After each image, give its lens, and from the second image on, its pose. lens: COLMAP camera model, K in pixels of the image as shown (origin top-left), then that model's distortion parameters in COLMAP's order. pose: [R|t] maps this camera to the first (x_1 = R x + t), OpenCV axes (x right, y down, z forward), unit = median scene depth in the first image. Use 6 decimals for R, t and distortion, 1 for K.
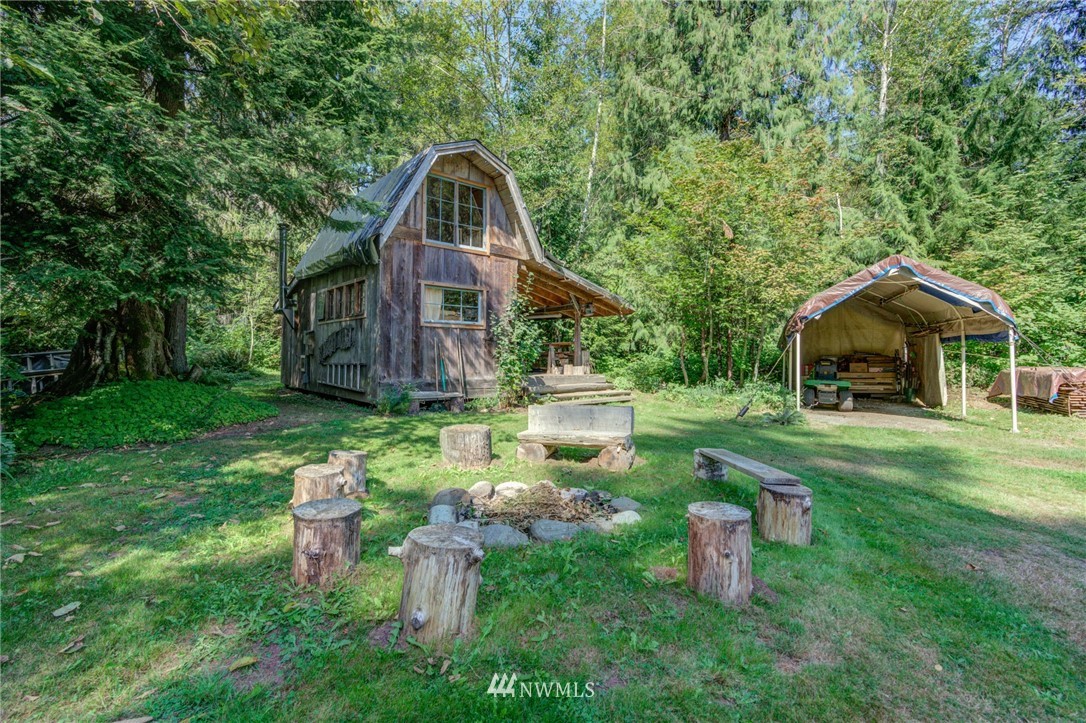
lens RADIAL K [[496.3, 0, 544.1], [0, 496.3, 357.3], [0, 0, 1]] dist [-0.011930, 0.014104]
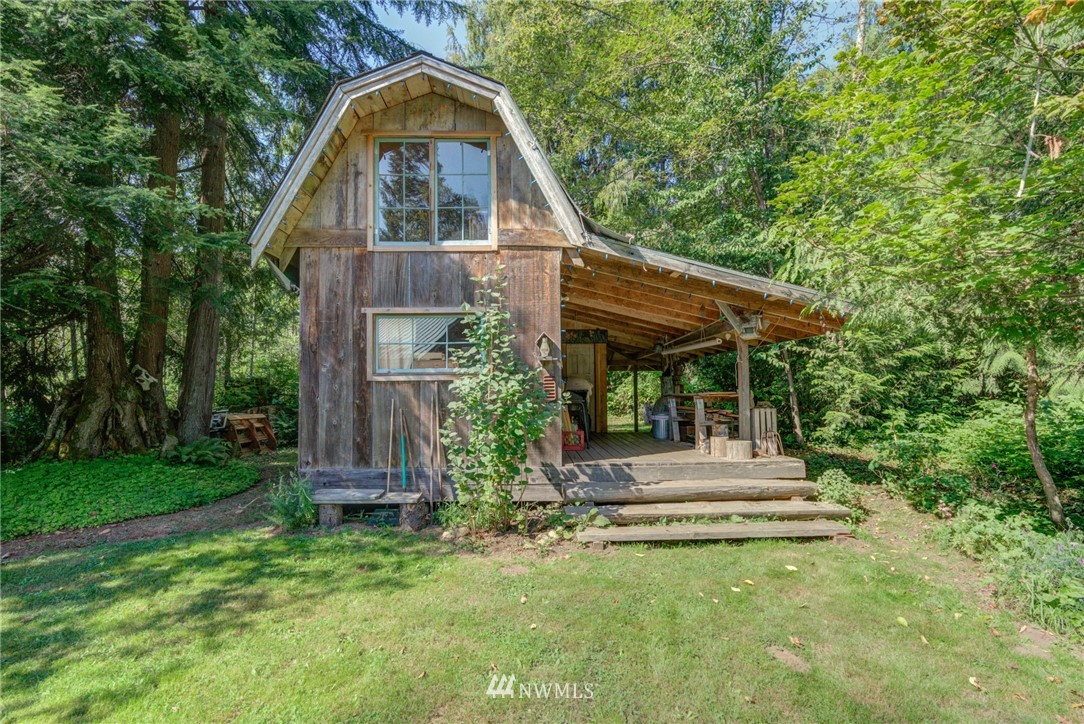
lens RADIAL K [[495.3, 0, 543.1], [0, 495.3, 357.8], [0, 0, 1]] dist [-0.011930, 0.014104]
pose [[0.768568, -0.062093, -0.636748, 0.292357], [0.018220, 0.997000, -0.075231, -0.038228], [0.639509, 0.046219, 0.767393, 0.611845]]
